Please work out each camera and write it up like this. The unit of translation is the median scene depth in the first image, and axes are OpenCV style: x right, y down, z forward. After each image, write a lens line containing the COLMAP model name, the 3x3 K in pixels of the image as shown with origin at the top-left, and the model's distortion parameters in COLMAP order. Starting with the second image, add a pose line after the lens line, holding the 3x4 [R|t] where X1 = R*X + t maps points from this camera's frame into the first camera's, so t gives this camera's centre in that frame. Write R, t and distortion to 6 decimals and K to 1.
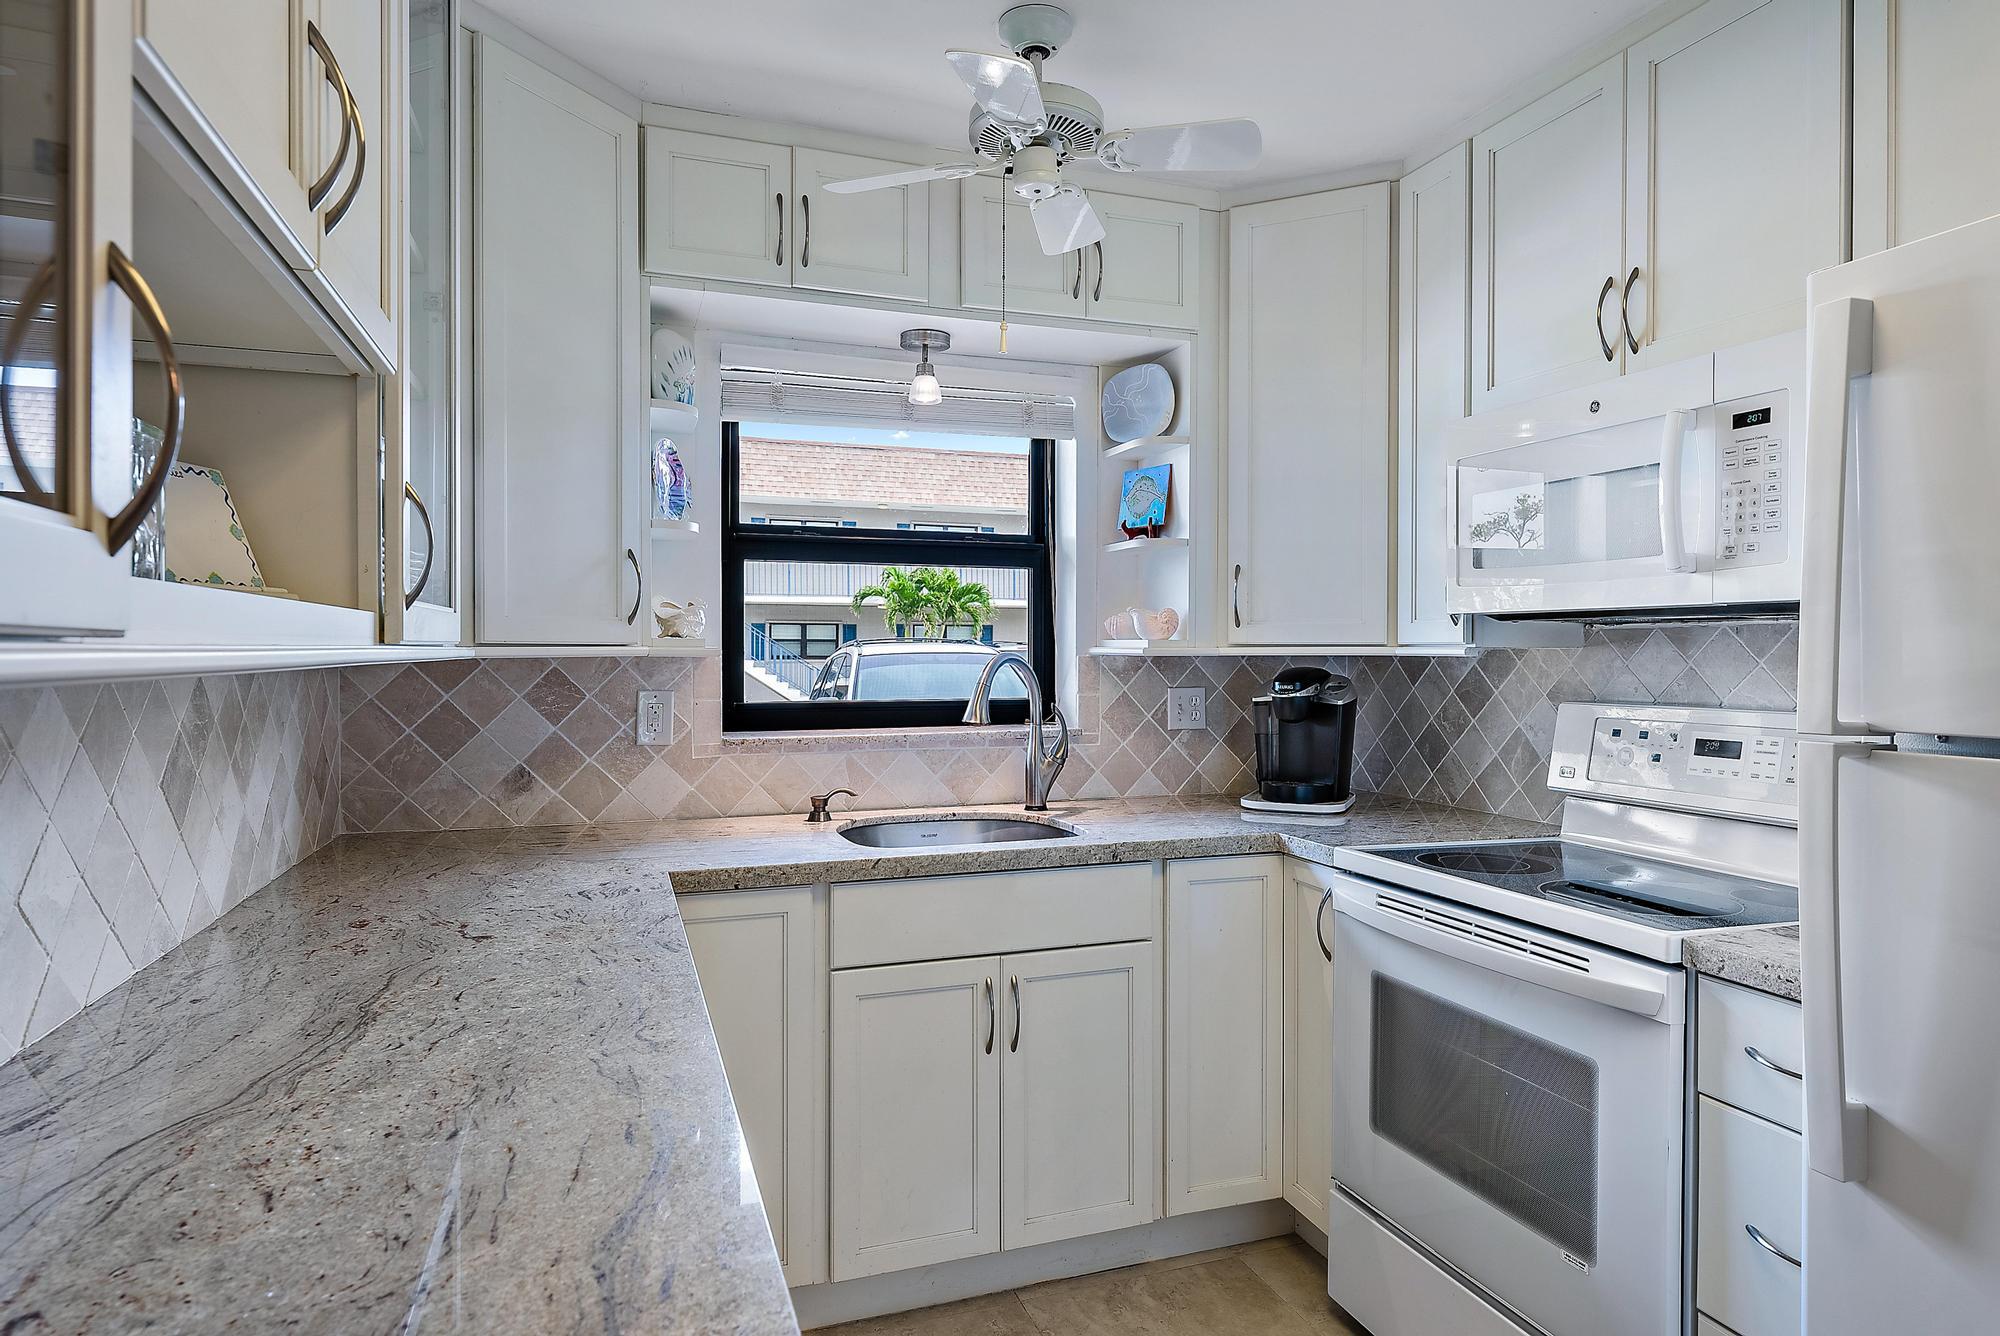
lens RADIAL K [[1123.4, 0, 1000.0], [0, 1123.4, 668.0], [0, 0, 1]] dist [0.002485, 0.000784]
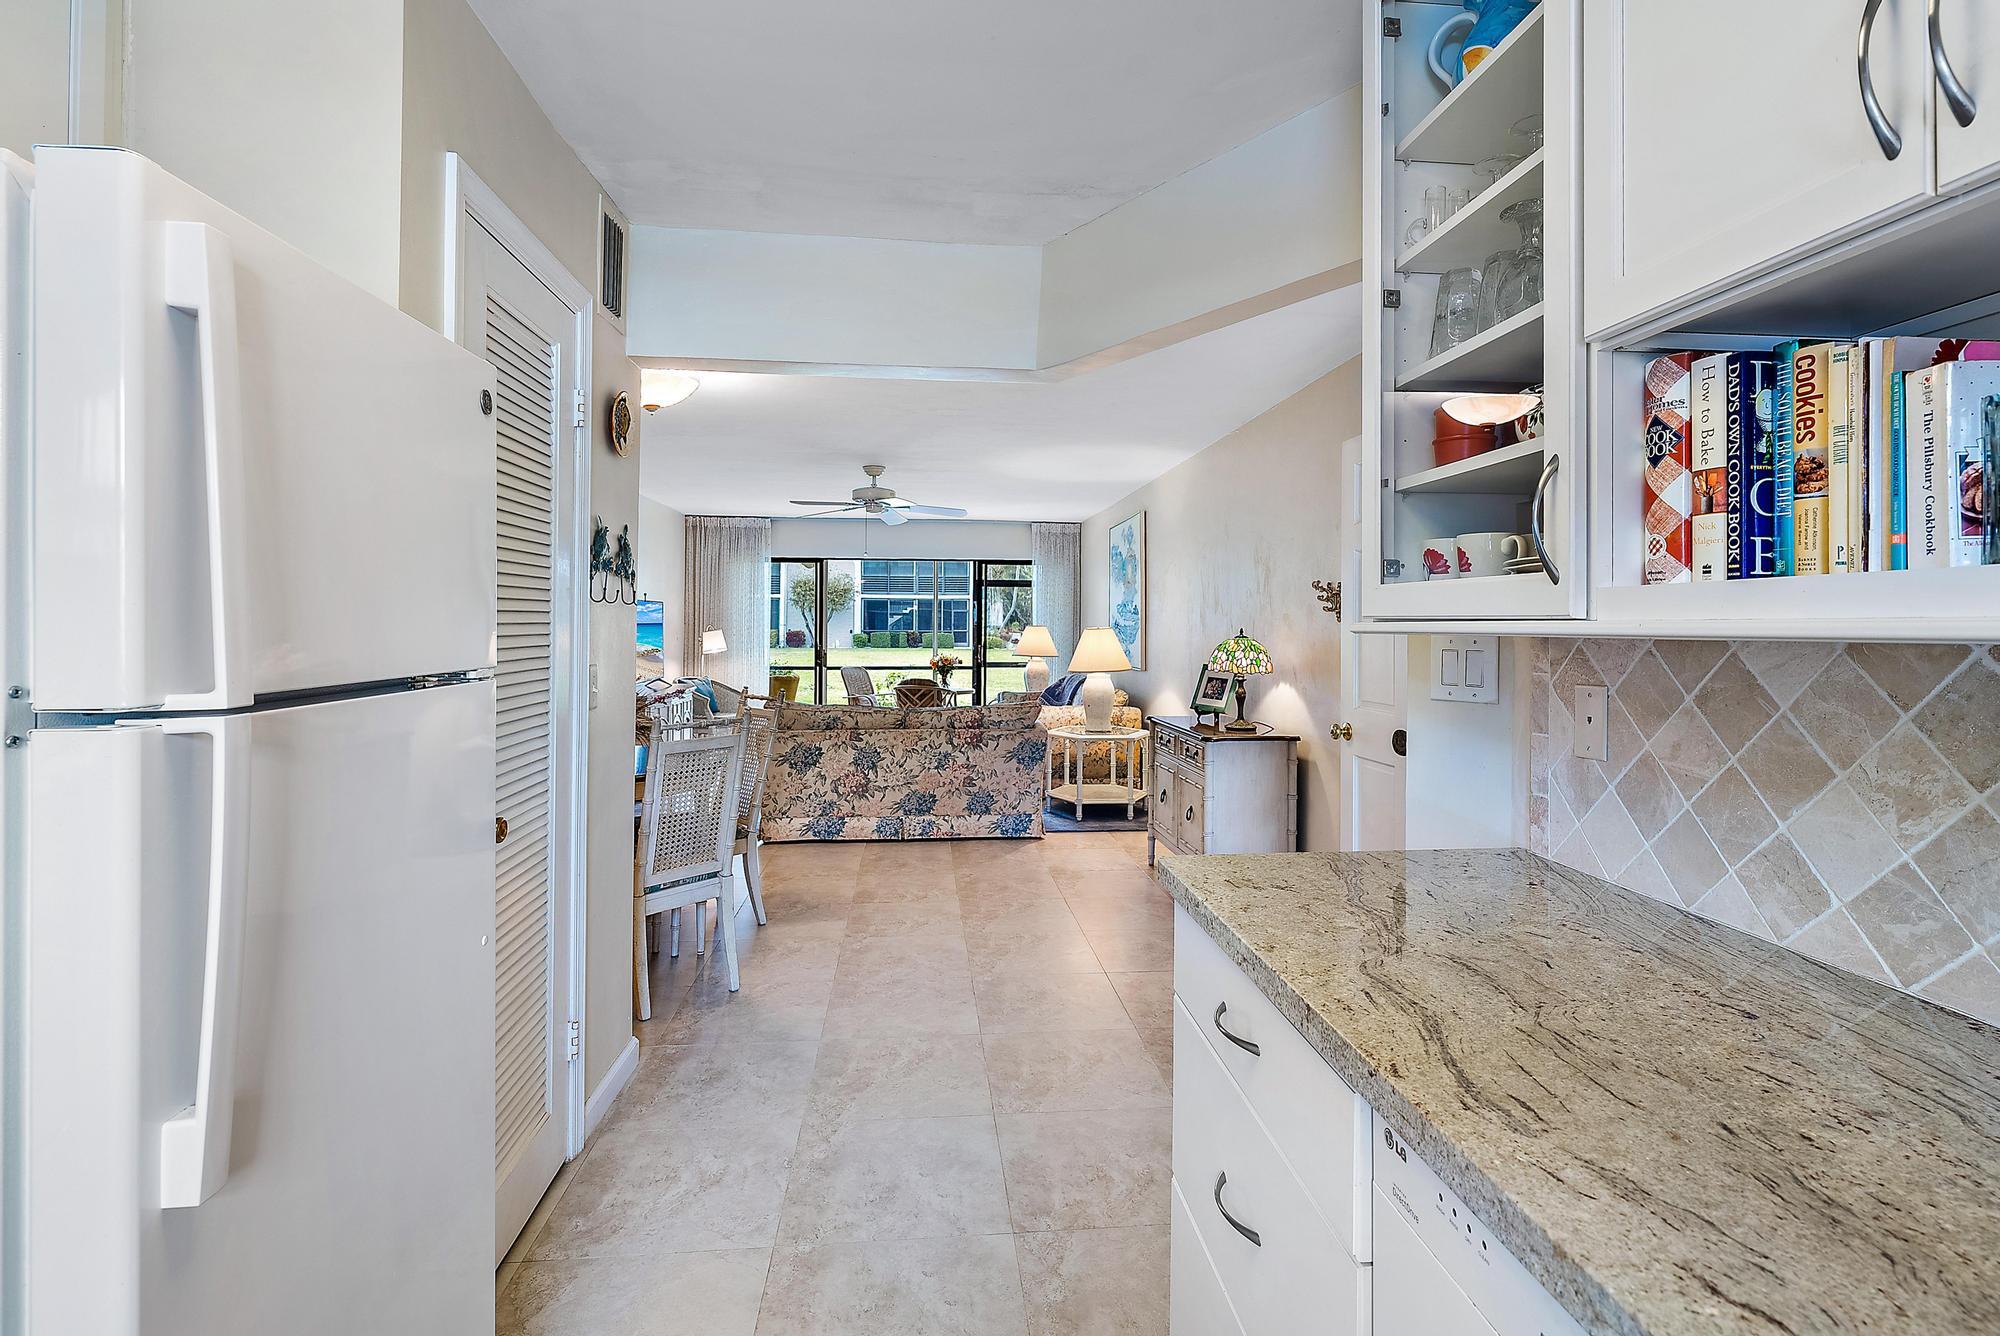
lens RADIAL K [[977.0, 0, 1005.9], [0, 977.0, 608.3], [0, 0, 1]] dist [-0.000570, -0.000407]
pose [[-0.971845, -0.000639, 0.235620, -0.031181], [-0.001255, 0.999996, -0.002462, -0.009220], [-0.235618, -0.002688, -0.971842, 0.716486]]
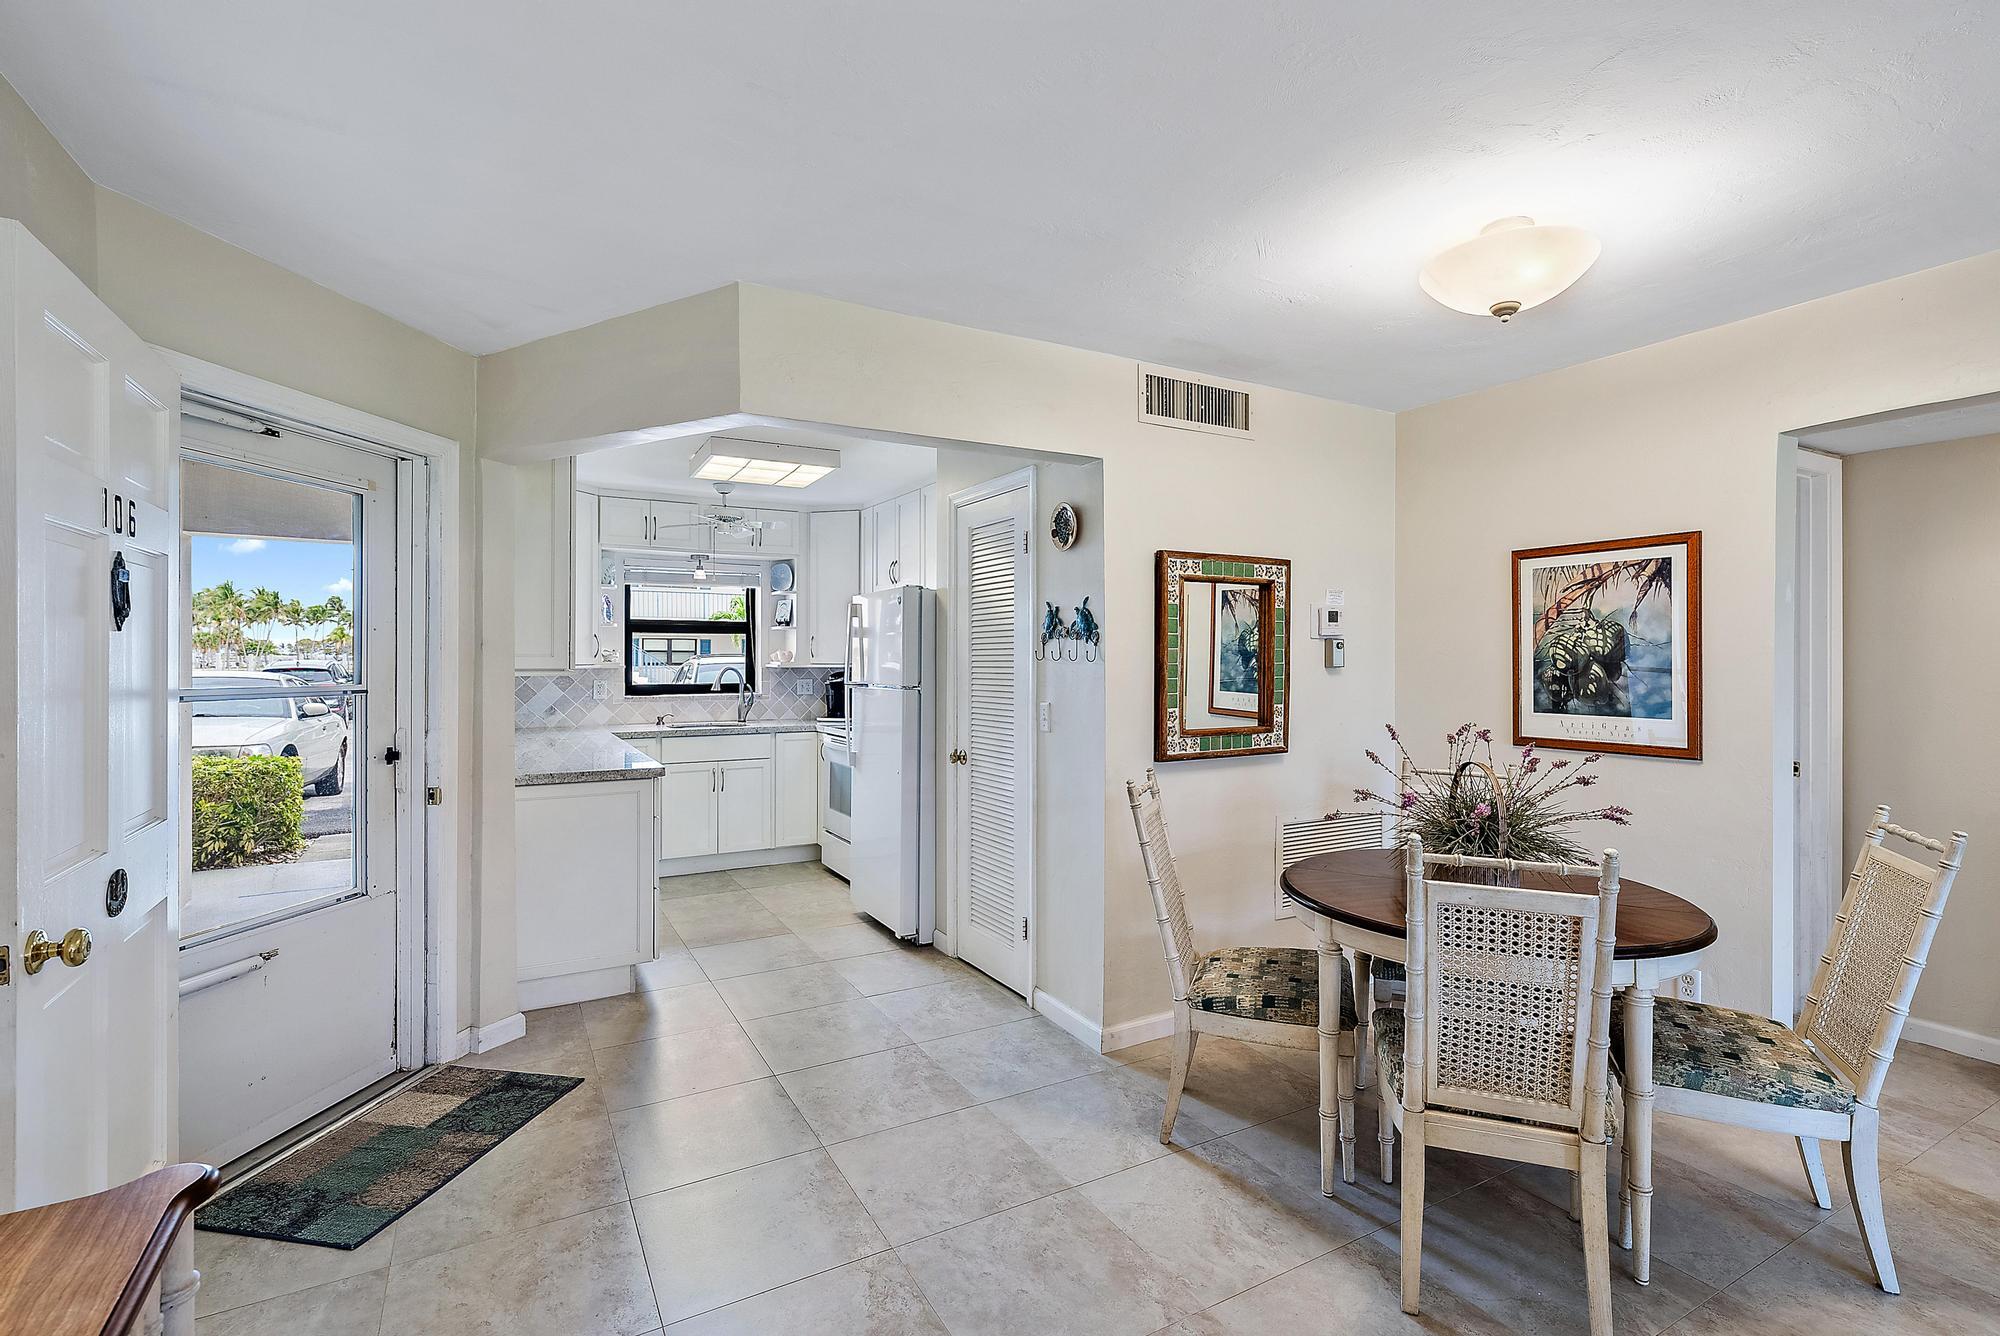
lens RADIAL K [[909.9, 0, 1000.0], [0, 909.9, 668.0], [0, 0, 1]] dist [0.000337, 0.000010]
pose [[0.985255, -0.000251, 0.171095, 0.309208], [0.000924, 0.999992, -0.003854, -0.000383], [-0.171093, 0.003955, 0.985247, -1.501373]]
